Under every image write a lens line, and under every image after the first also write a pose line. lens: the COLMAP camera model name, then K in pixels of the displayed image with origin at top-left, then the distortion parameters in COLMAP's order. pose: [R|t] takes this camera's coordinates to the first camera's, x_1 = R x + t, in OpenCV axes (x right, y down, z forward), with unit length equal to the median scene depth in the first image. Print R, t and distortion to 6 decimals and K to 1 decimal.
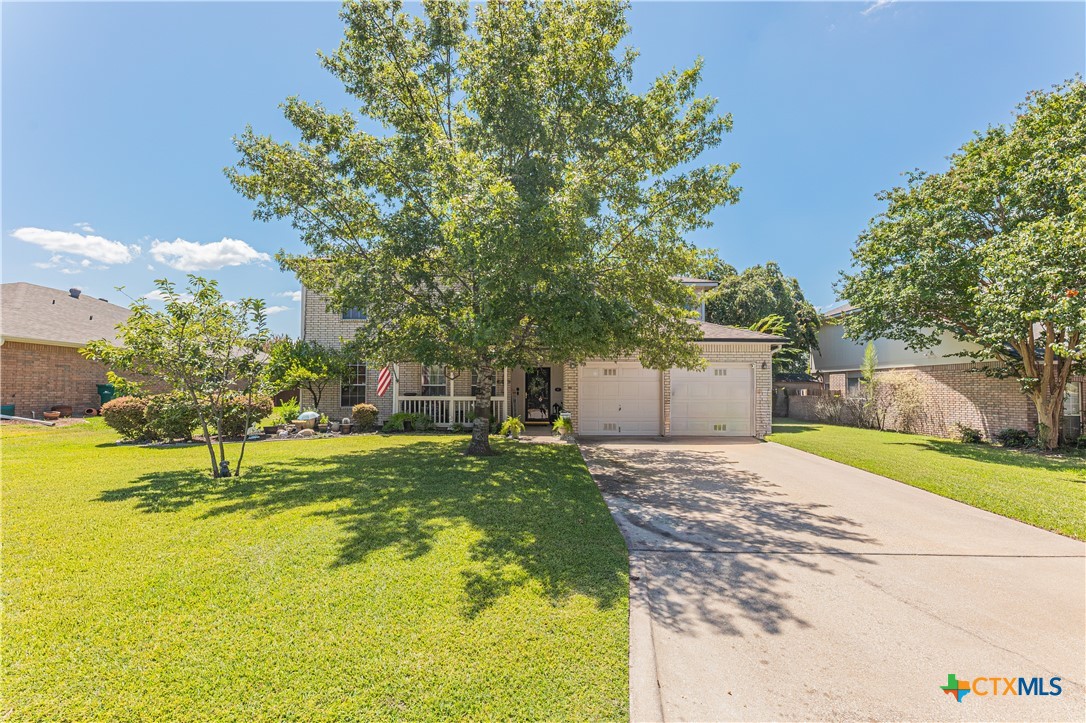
lens RADIAL K [[443.6, 0, 546.0], [0, 443.6, 366.1], [0, 0, 1]] dist [-0.004925, -0.000538]
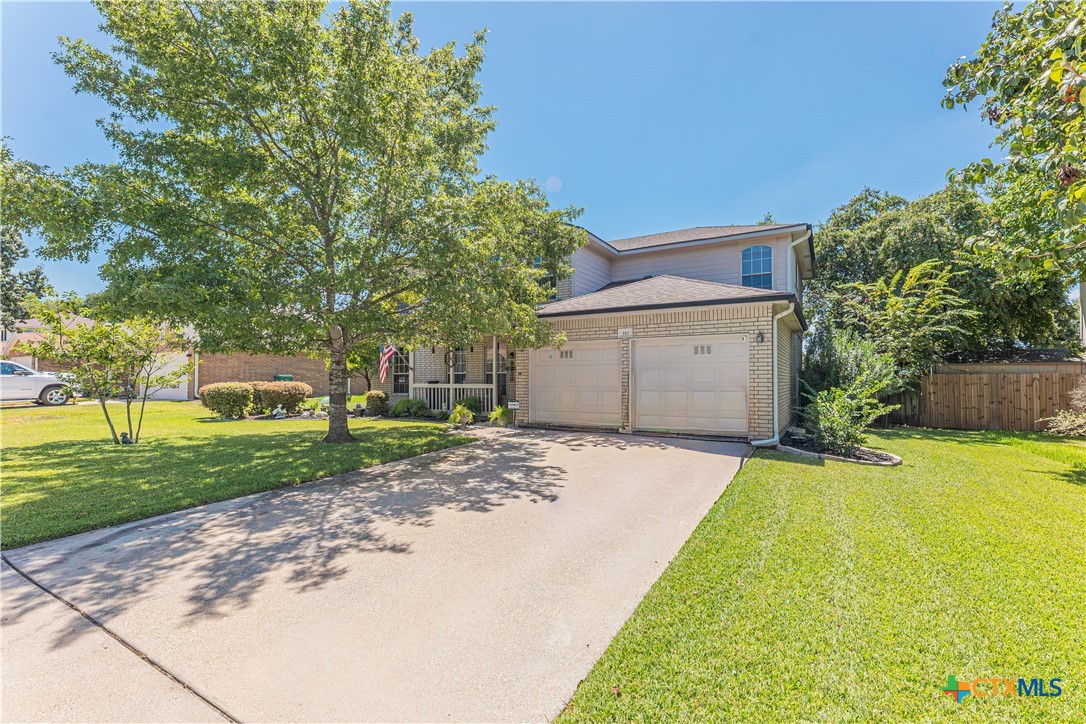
lens RADIAL K [[443.6, 0, 545.0], [0, 443.6, 367.1], [0, 0, 1]] dist [-0.004925, -0.000538]
pose [[0.881093, -0.017987, -0.472602, 1.164281], [0.030146, 0.999380, 0.018166, 0.048953], [0.471982, -0.030253, 0.881089, 0.568971]]
